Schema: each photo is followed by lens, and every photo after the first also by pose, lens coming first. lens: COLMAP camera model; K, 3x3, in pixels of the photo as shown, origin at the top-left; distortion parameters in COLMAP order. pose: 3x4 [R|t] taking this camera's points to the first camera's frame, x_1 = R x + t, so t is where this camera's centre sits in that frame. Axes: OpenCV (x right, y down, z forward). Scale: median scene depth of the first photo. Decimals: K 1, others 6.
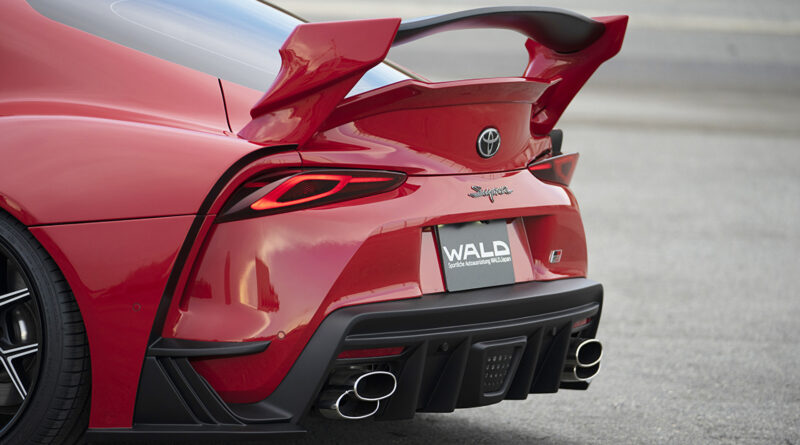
lens RADIAL K [[3778.8, 0, 399.9], [0, 3778.8, 222.6], [0, 0, 1]] dist [-0.156495, 0.000000]
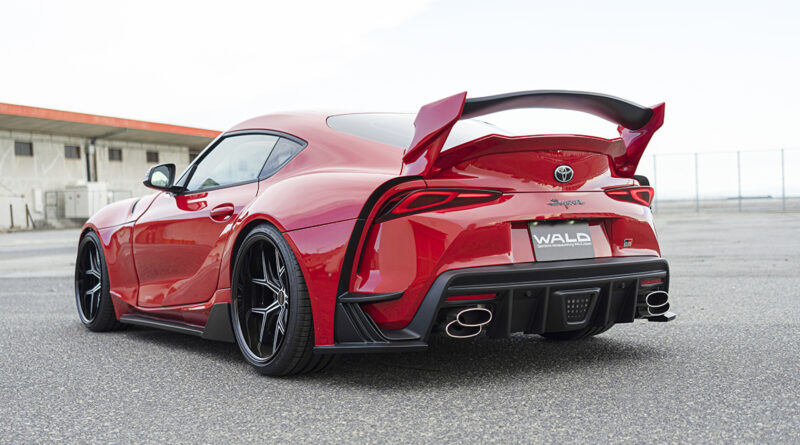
lens RADIAL K [[1004.6, 0, 402.0], [0, 1004.6, 216.7], [0, 0, 1]] dist [0.007914, 0.000000]
pose [[0.917102, -0.064417, -0.393413, 0.135207], [0.033508, 0.995822, -0.084941, 0.034440], [0.397242, 0.064717, 0.915429, 0.563105]]
